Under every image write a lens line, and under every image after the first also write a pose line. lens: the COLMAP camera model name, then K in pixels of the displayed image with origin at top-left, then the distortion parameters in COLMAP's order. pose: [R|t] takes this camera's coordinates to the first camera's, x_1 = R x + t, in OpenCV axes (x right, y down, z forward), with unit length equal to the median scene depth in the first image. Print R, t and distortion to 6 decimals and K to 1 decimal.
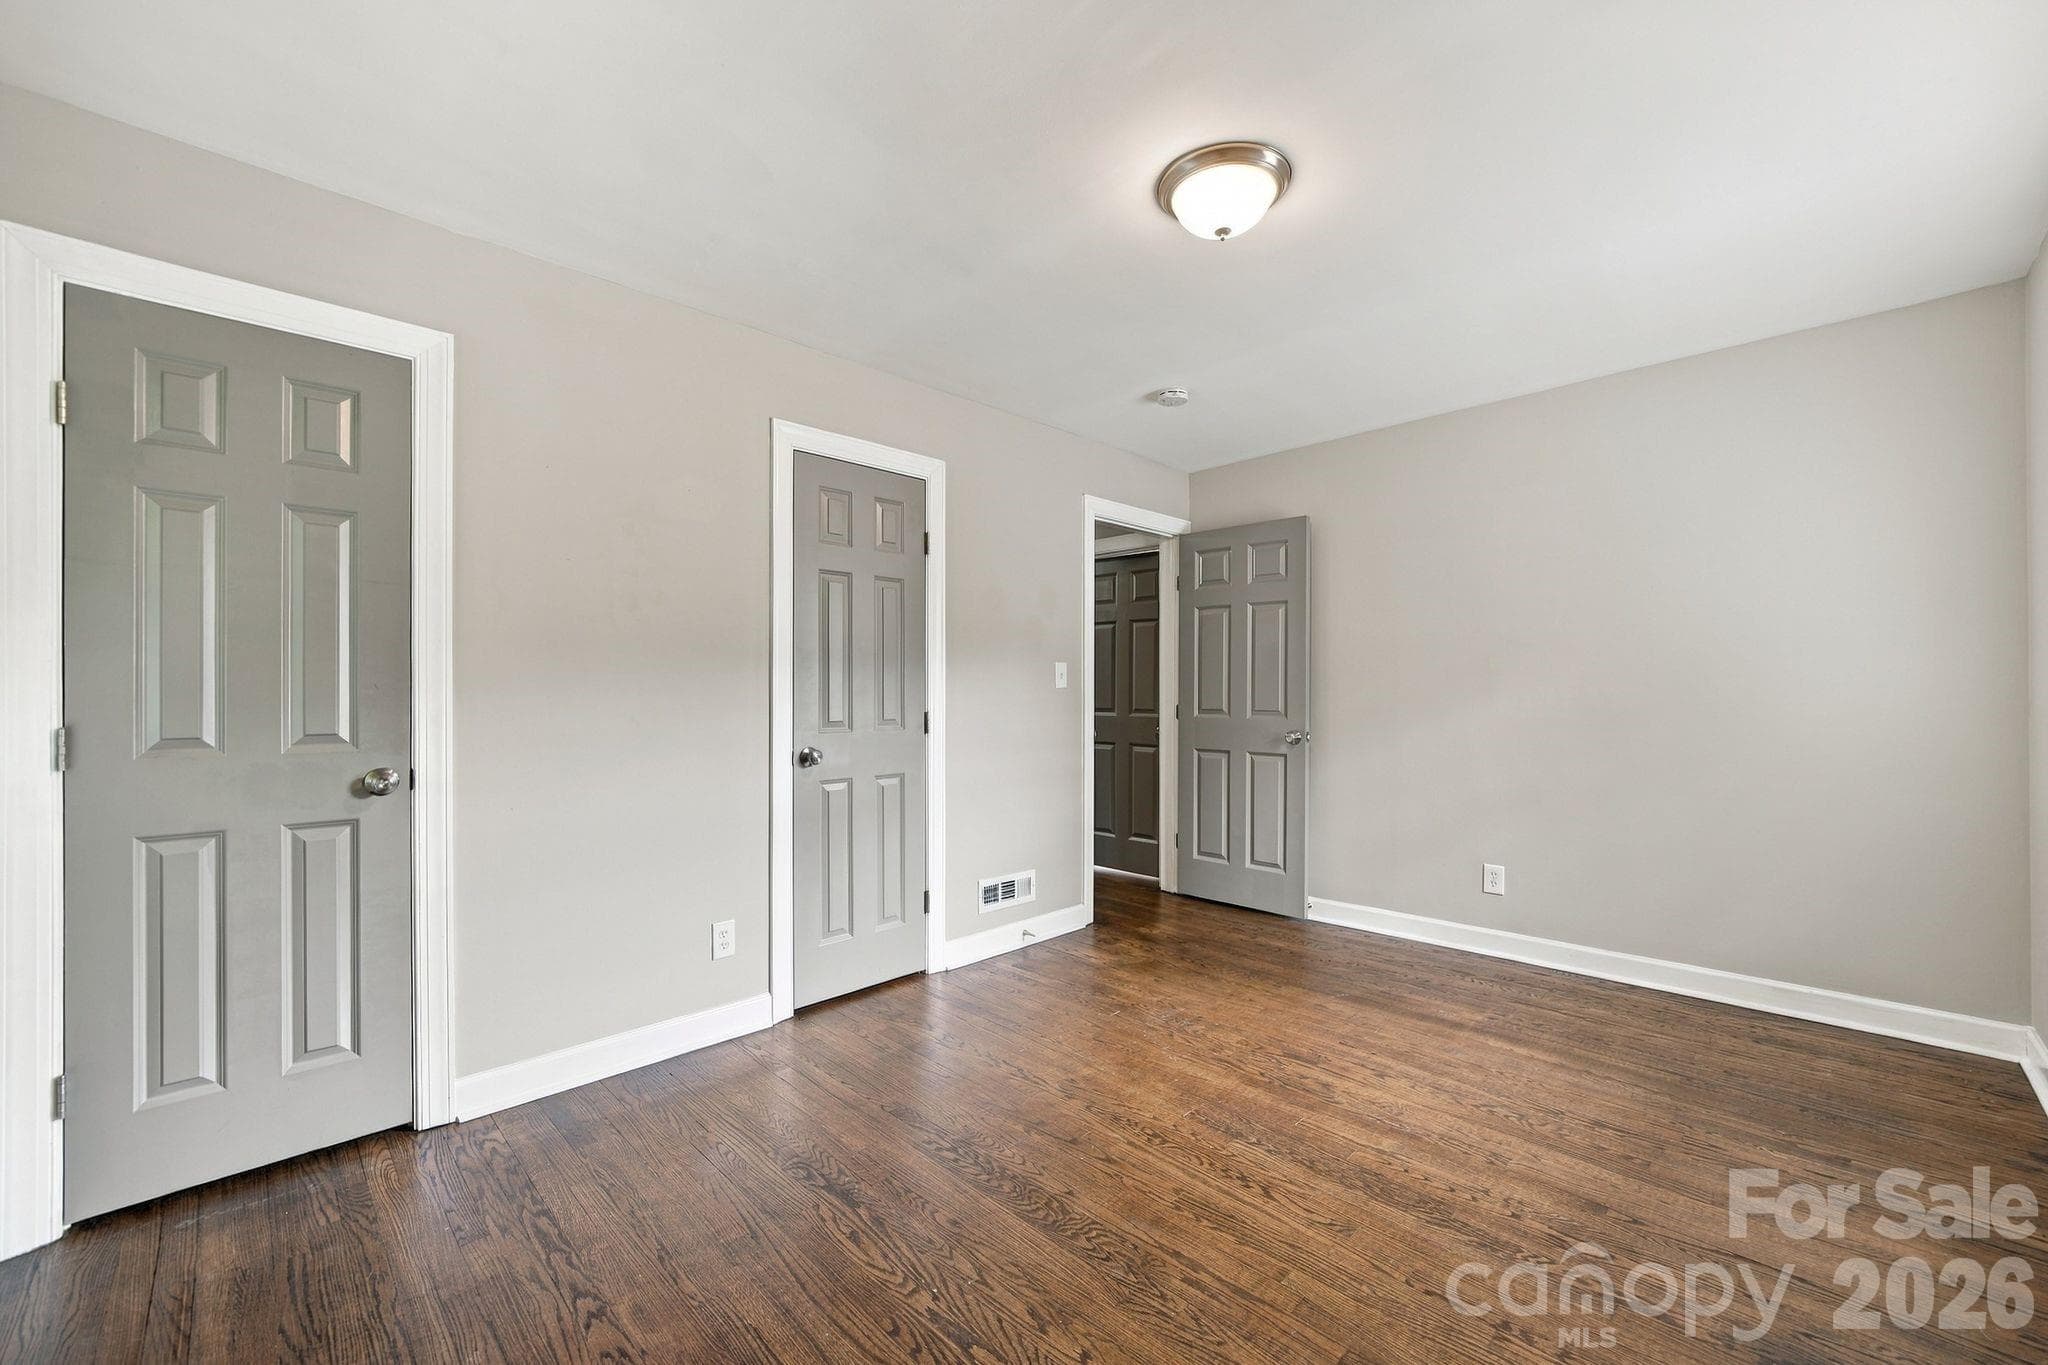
lens RADIAL K [[819.6, 0, 1017.6], [0, 819.6, 694.3], [0, 0, 1]] dist [-0.007723, -0.000038]
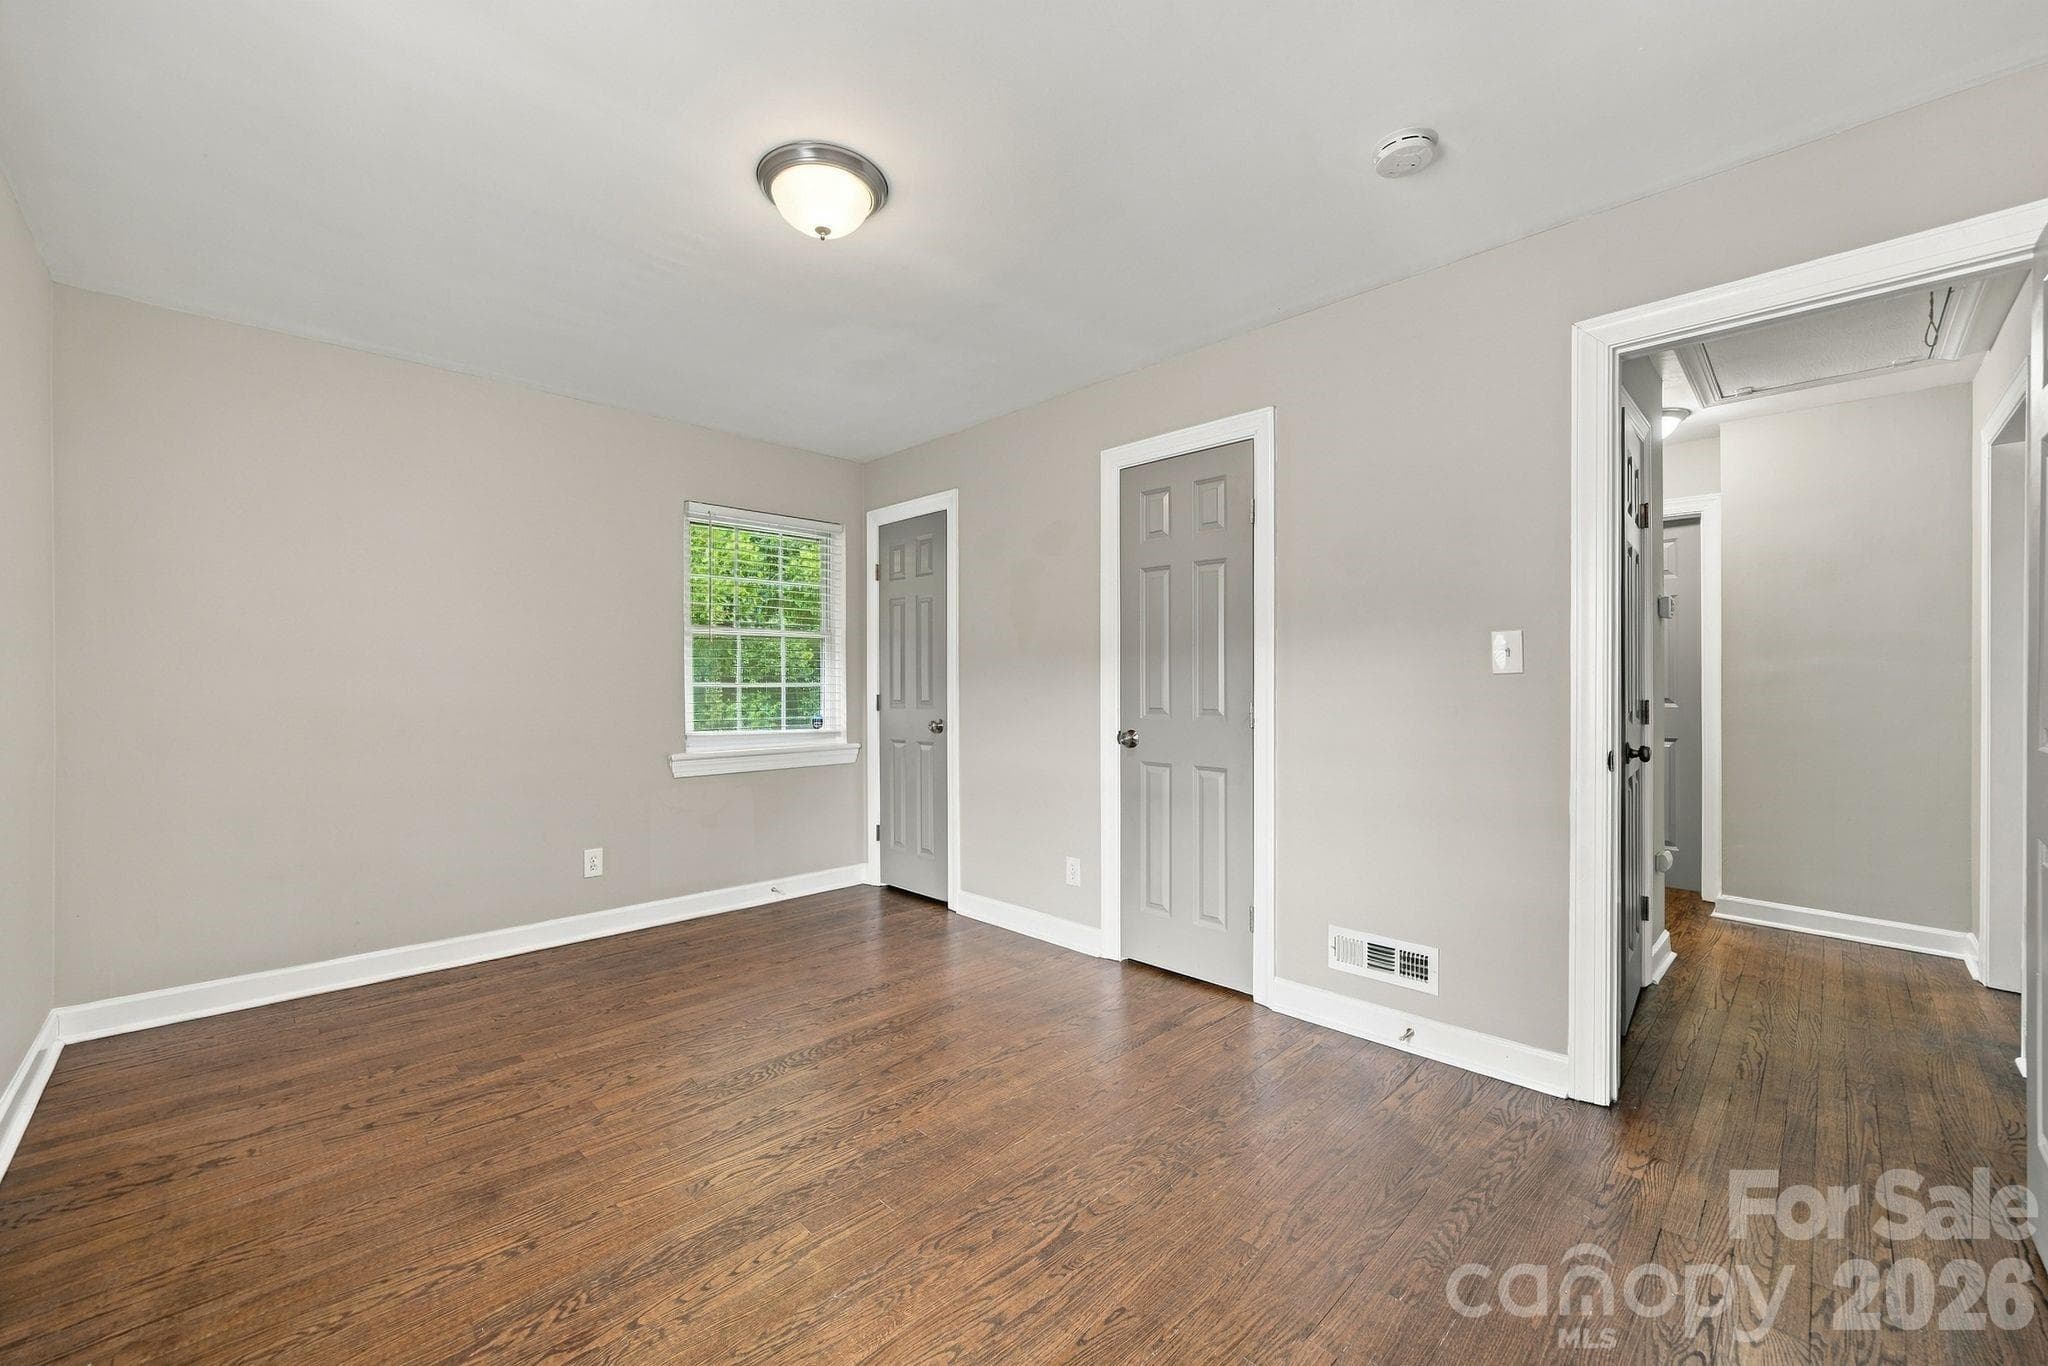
lens RADIAL K [[819.6, 0, 1017.6], [0, 819.6, 694.8], [0, 0, 1]] dist [-0.007723, -0.000038]
pose [[-0.006208, 0.016625, -0.999843, 0.875904], [-0.000243, 0.999862, 0.016626, -0.002601], [0.999981, 0.000346, -0.006203, 0.860913]]
